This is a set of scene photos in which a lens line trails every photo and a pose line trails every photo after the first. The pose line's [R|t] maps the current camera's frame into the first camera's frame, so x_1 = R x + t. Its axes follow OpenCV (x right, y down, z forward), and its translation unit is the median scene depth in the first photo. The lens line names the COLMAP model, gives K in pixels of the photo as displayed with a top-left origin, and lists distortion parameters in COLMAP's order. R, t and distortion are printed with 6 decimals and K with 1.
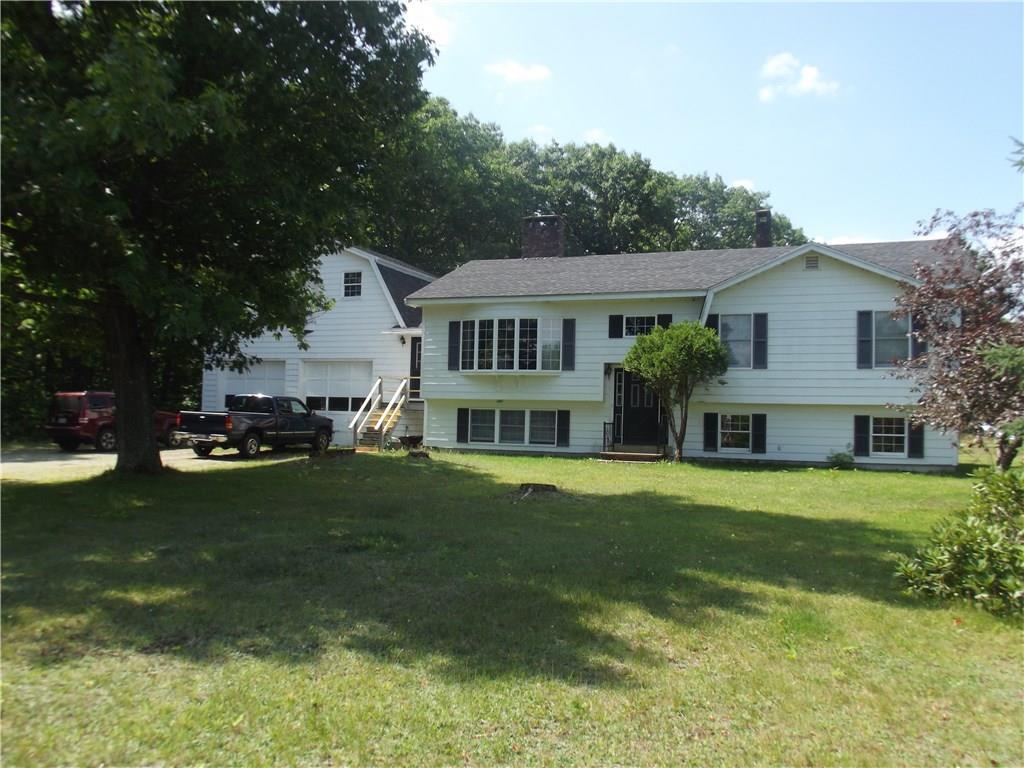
lens RADIAL K [[827.1, 0, 510.8], [0, 827.1, 404.1], [0, 0, 1]] dist [-0.067692, 0.003188]
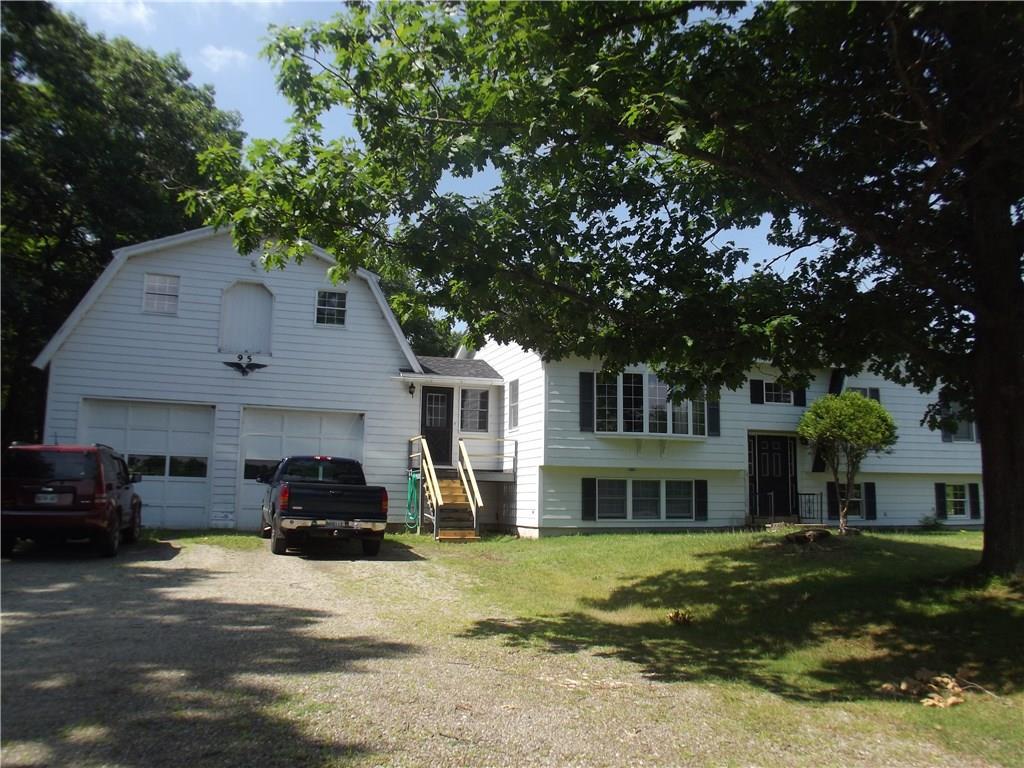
lens RADIAL K [[827.1, 0, 510.8], [0, 827.1, 404.1], [0, 0, 1]] dist [-0.067692, 0.003188]
pose [[0.778759, 0.053424, 0.625044, -0.680095], [-0.004140, 0.996783, -0.080040, -0.002527], [-0.627309, 0.059744, 0.776475, 0.438091]]
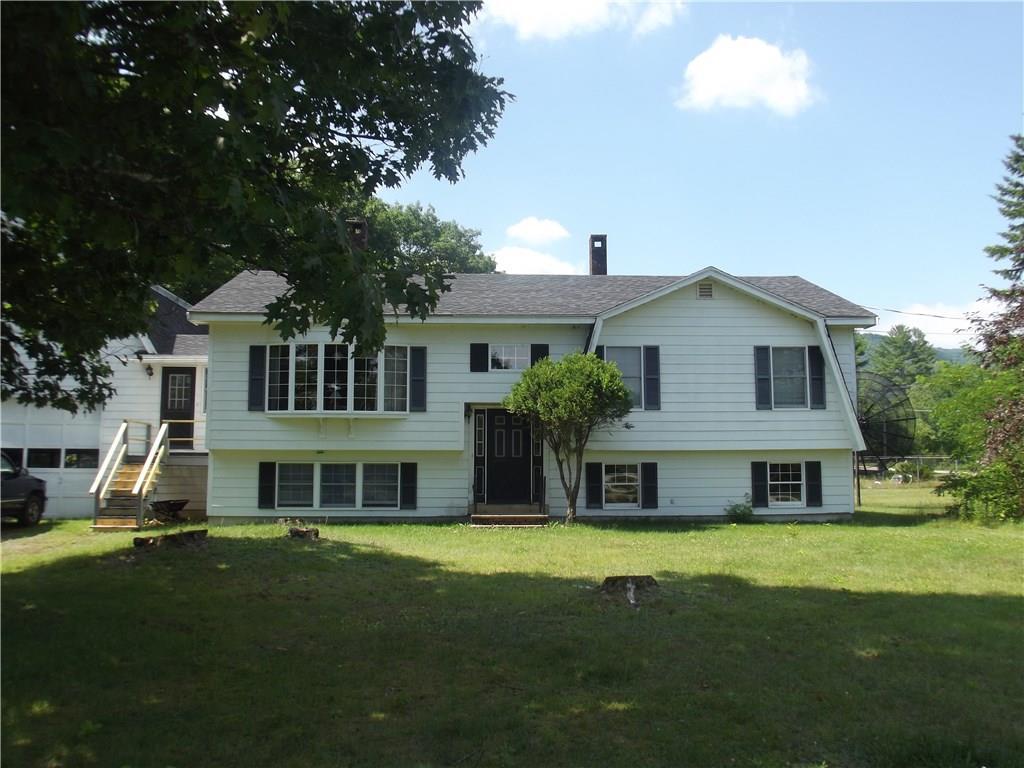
lens RADIAL K [[870.9, 0, 512.0], [0, 870.9, 384.0], [0, 0, 1]] dist [-0.073082, 0.006709]
pose [[0.911946, 0.016855, 0.409964, -0.189908], [0.015039, 0.997111, -0.074448, -0.004102], [-0.410035, 0.074058, 0.909058, 0.212664]]
